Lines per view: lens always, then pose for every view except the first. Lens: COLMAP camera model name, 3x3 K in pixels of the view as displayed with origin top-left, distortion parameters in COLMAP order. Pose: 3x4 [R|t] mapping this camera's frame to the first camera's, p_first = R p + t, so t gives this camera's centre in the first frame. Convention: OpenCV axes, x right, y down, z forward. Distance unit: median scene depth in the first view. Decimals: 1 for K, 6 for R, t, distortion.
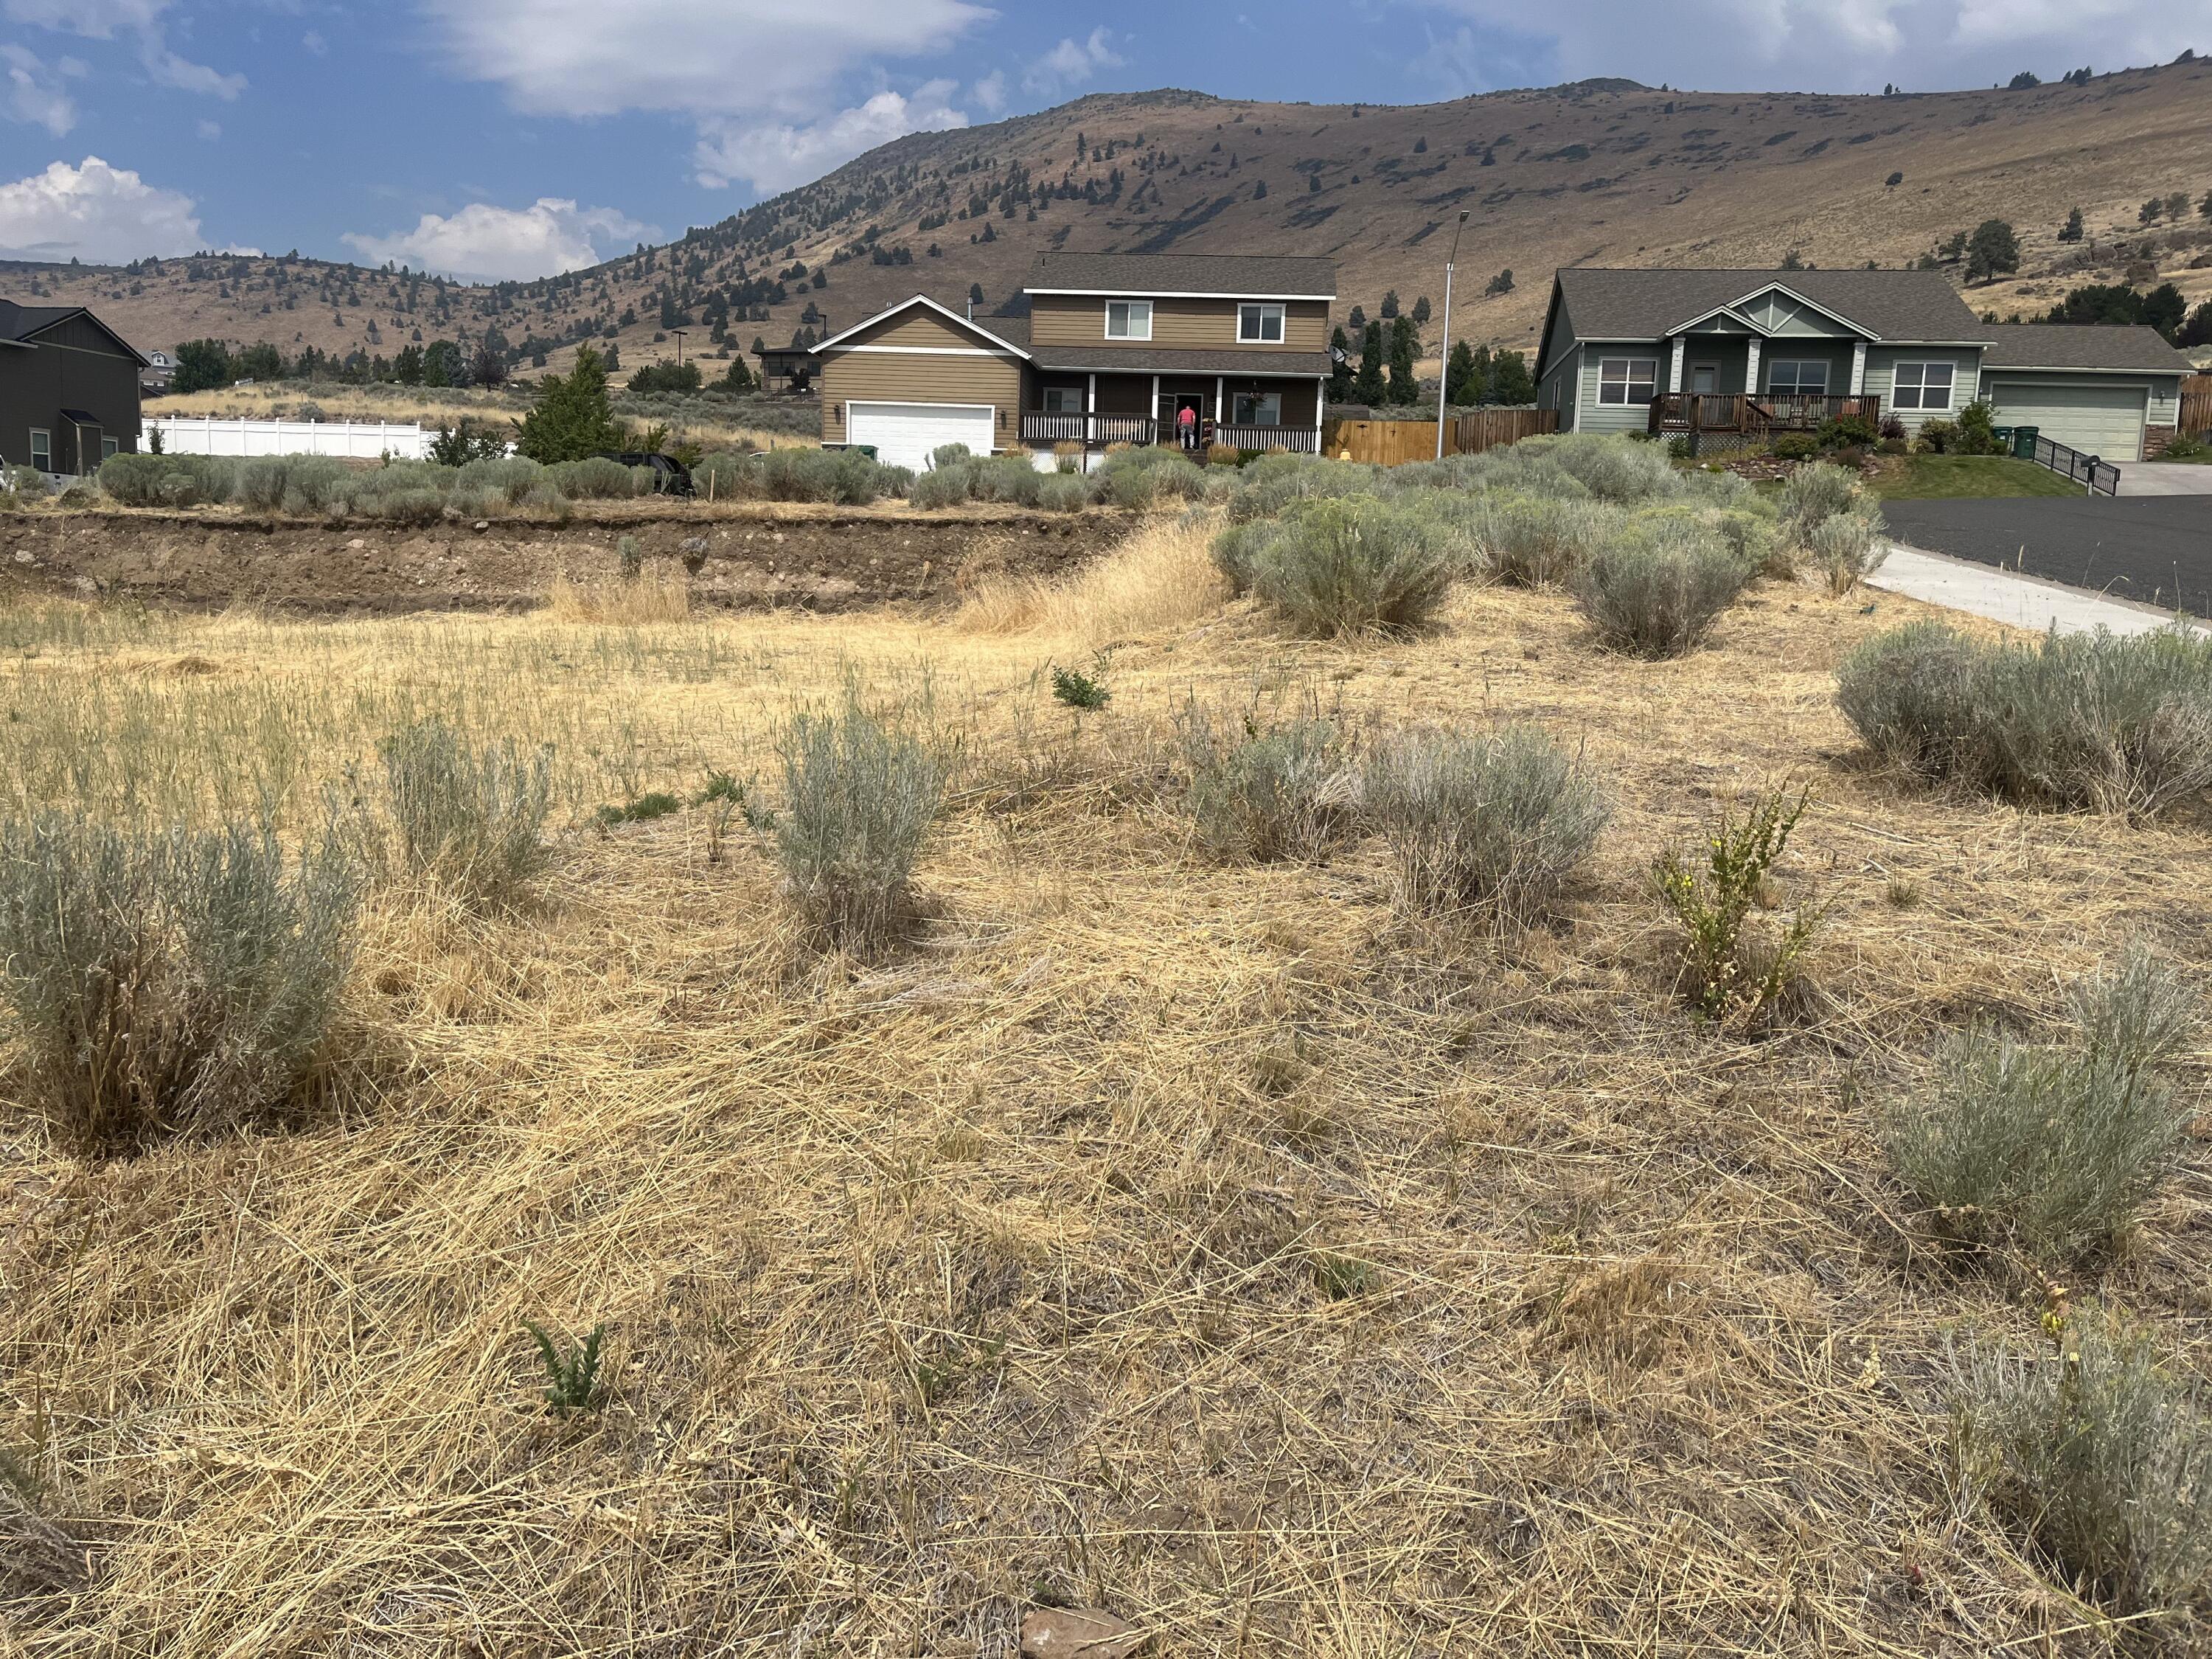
lens RADIAL K [[1687.2, 0, 1116.4], [0, 1687.2, 808.7], [0, 0, 1]] dist [0.082694, -0.111127]
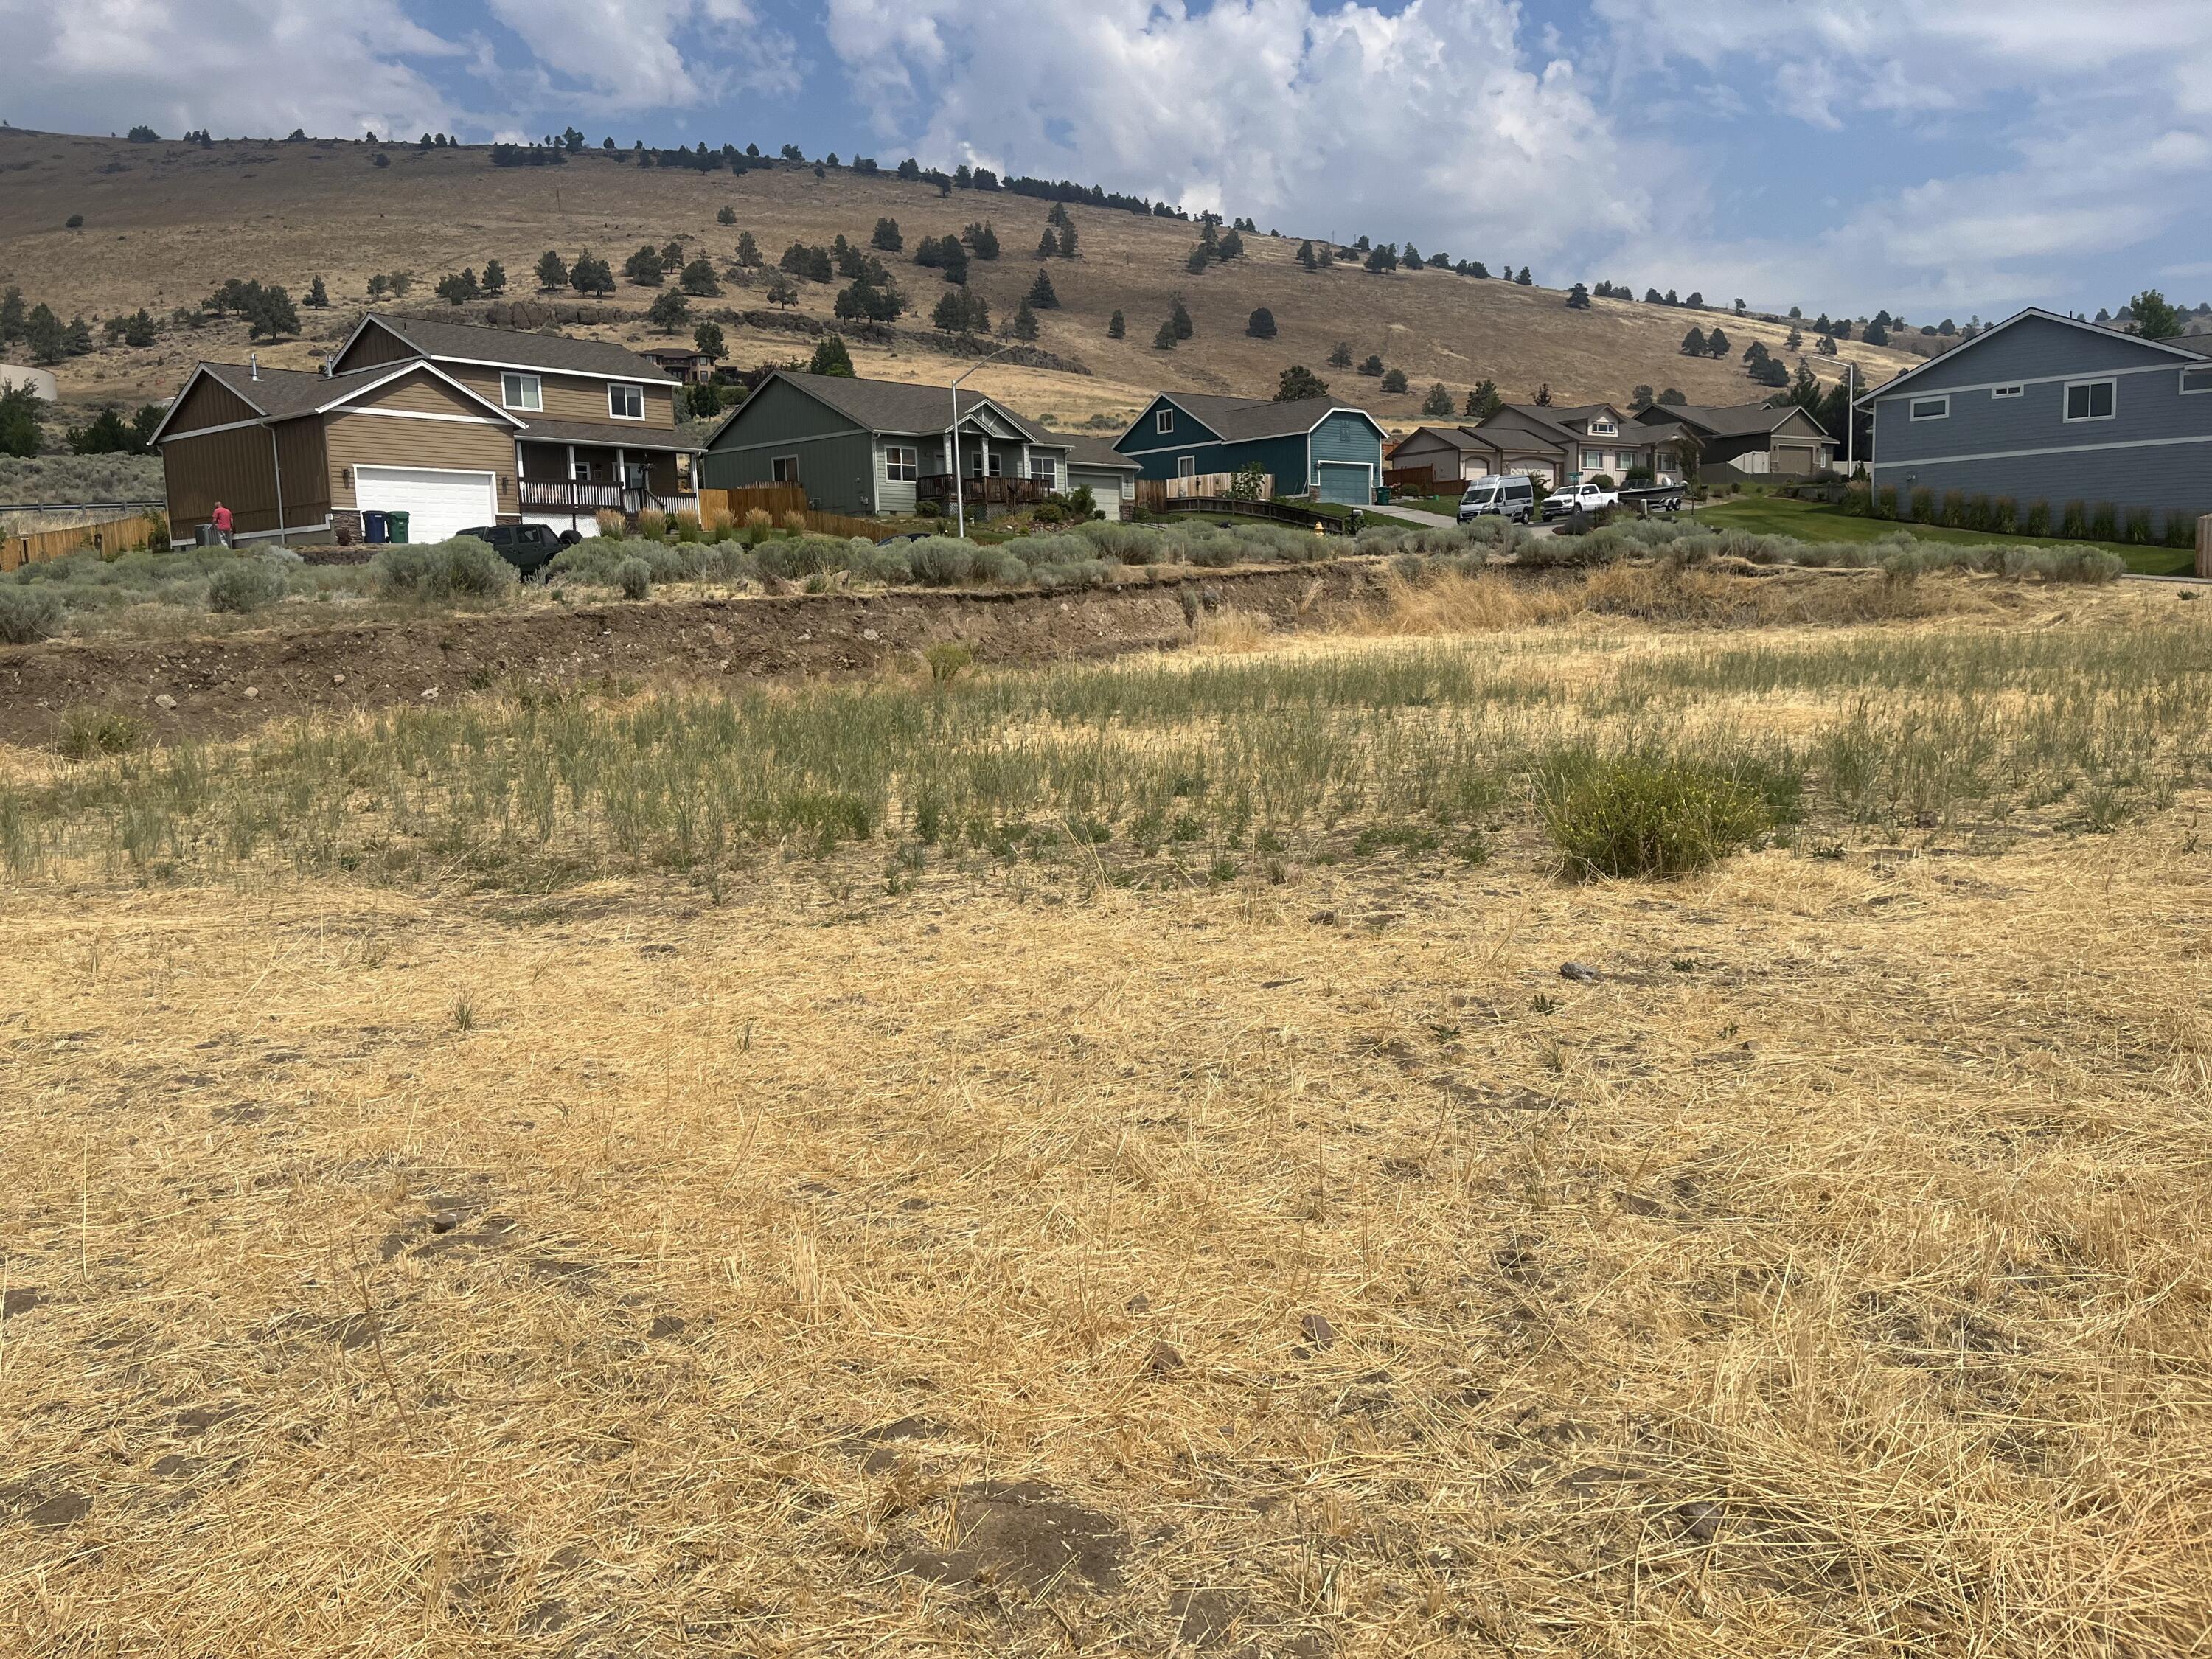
lens RADIAL K [[1687.2, 0, 1088.8], [0, 1687.2, 799.4], [0, 0, 1]] dist [0.082694, -0.111127]
pose [[0.569202, -0.141538, 0.809924, -0.727407], [0.167684, 0.984351, 0.054173, -0.039369], [-0.804917, 0.104976, 0.584028, 0.133135]]
